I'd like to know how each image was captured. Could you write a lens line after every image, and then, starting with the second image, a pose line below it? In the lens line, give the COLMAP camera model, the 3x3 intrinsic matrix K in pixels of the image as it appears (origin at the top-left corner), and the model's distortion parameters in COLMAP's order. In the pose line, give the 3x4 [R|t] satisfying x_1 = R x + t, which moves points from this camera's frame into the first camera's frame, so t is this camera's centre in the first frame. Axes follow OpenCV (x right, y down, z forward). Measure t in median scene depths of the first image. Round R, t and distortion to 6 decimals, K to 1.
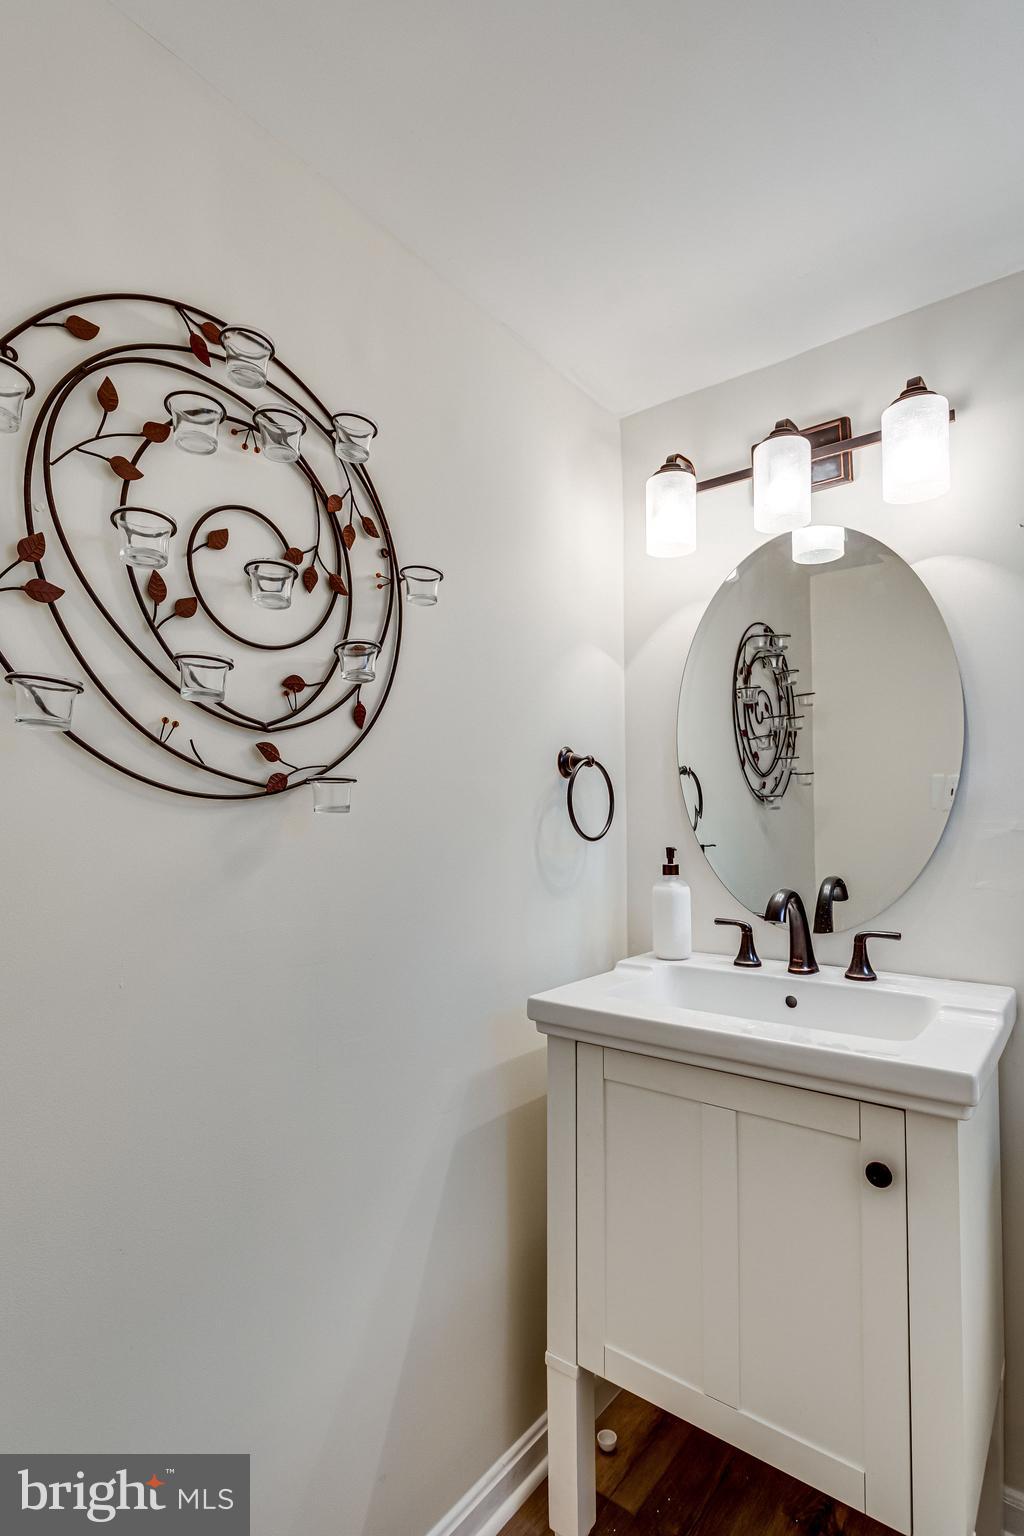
lens RADIAL K [[749.2, 0, 512.0], [0, 749.2, 768.0], [0, 0, 1]] dist [-0.033165, -0.000044]
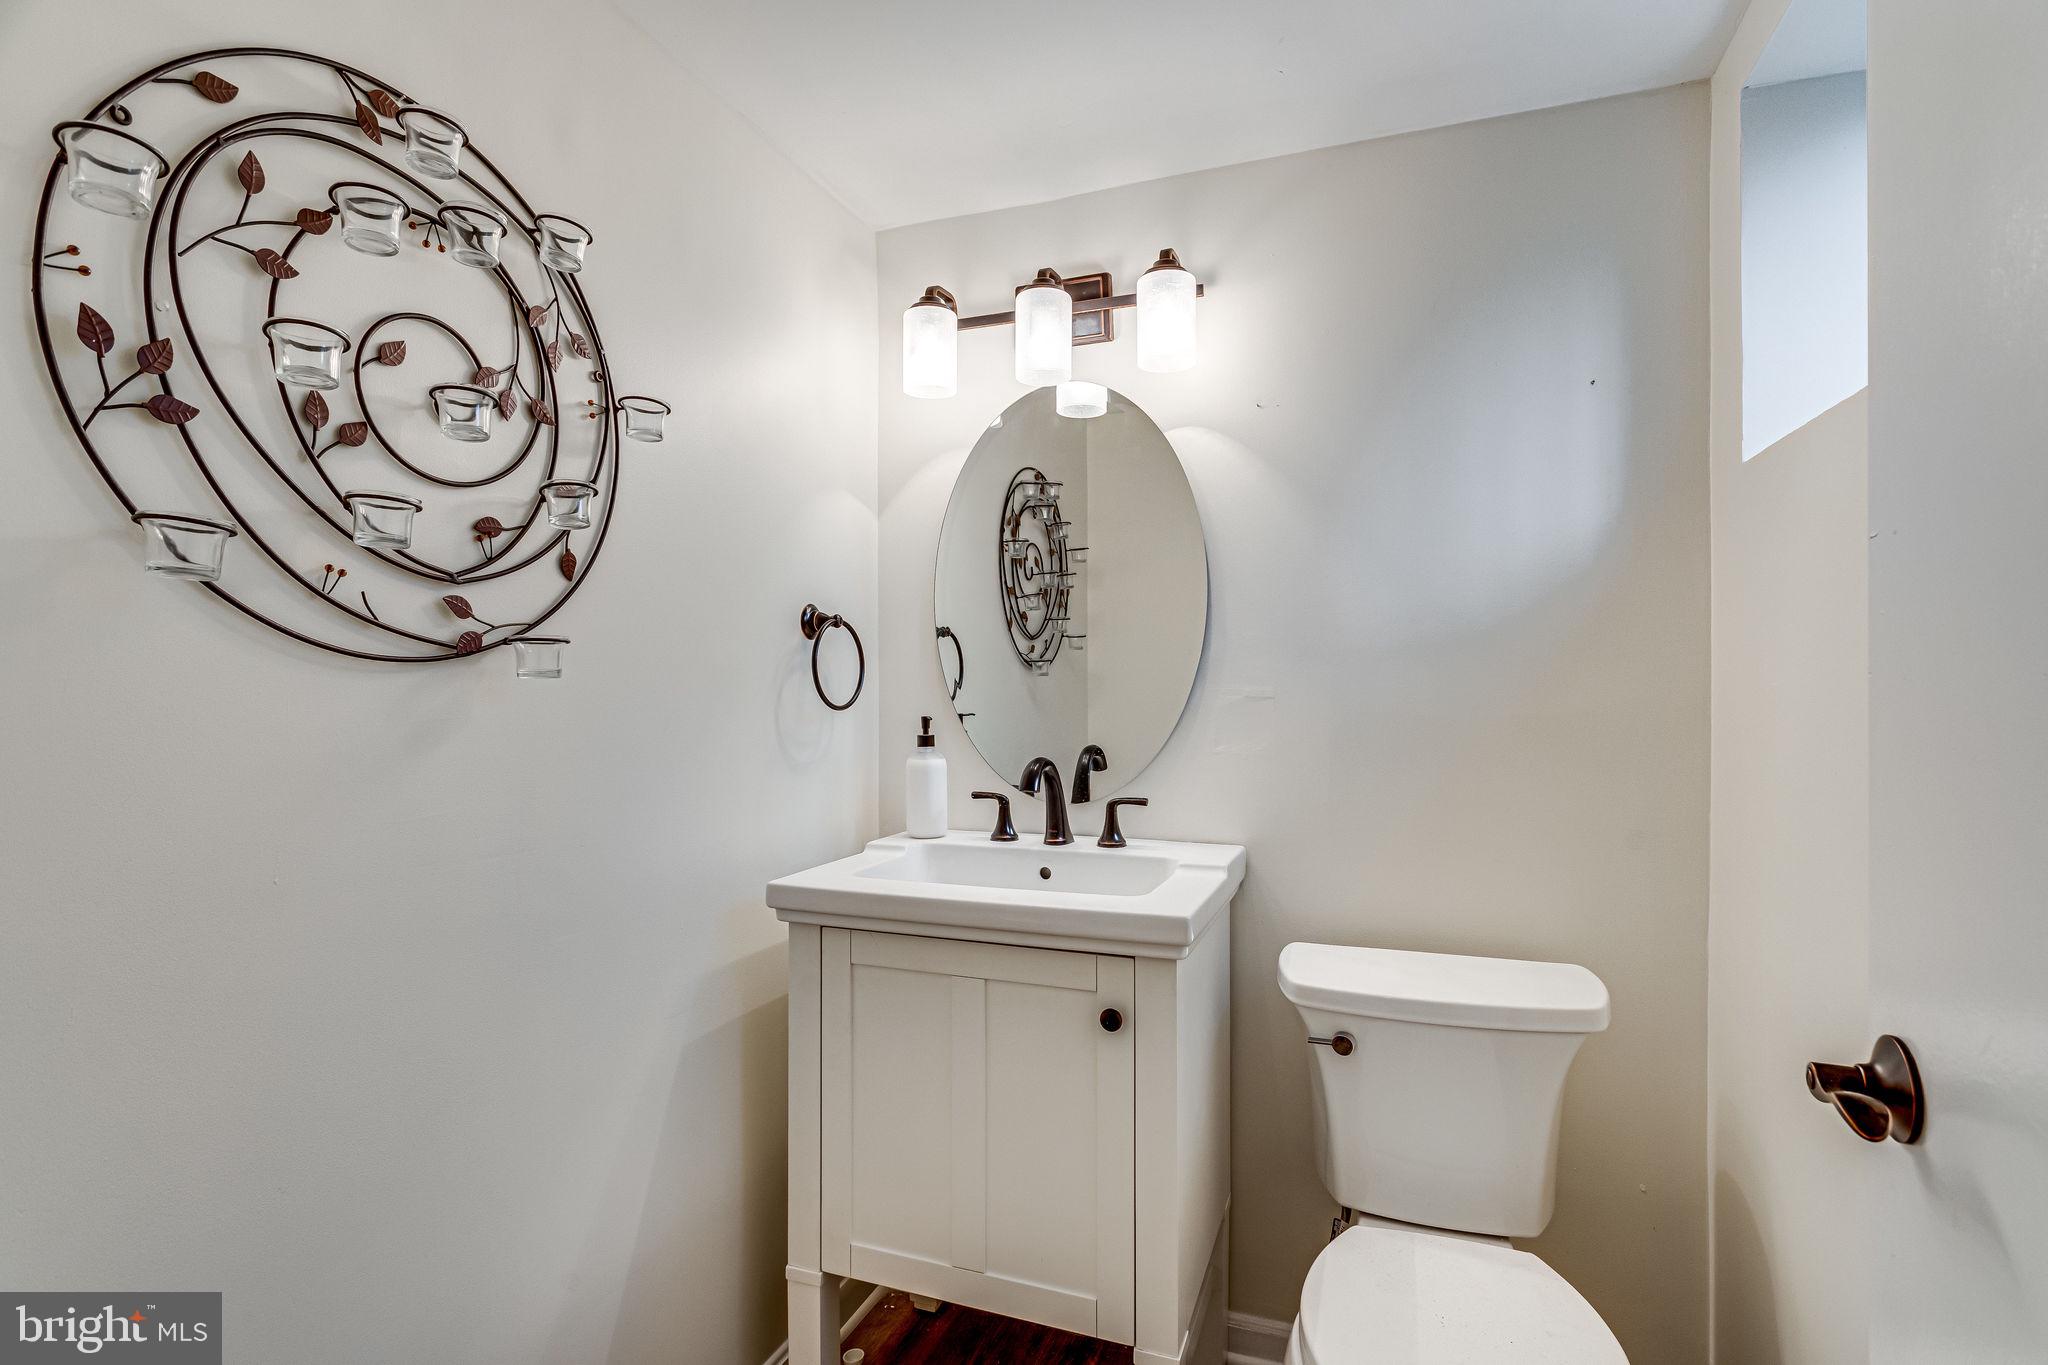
lens RADIAL K [[1037.8, 0, 1029.2], [0, 1037.8, 689.9], [0, 0, 1]] dist [-0.001488, 0.000787]
pose [[0.959446, -0.000950, 0.281891, -0.031609], [-0.018831, 0.997545, 0.067453, -0.018473], [-0.281263, -0.070026, 0.957072, -0.316019]]
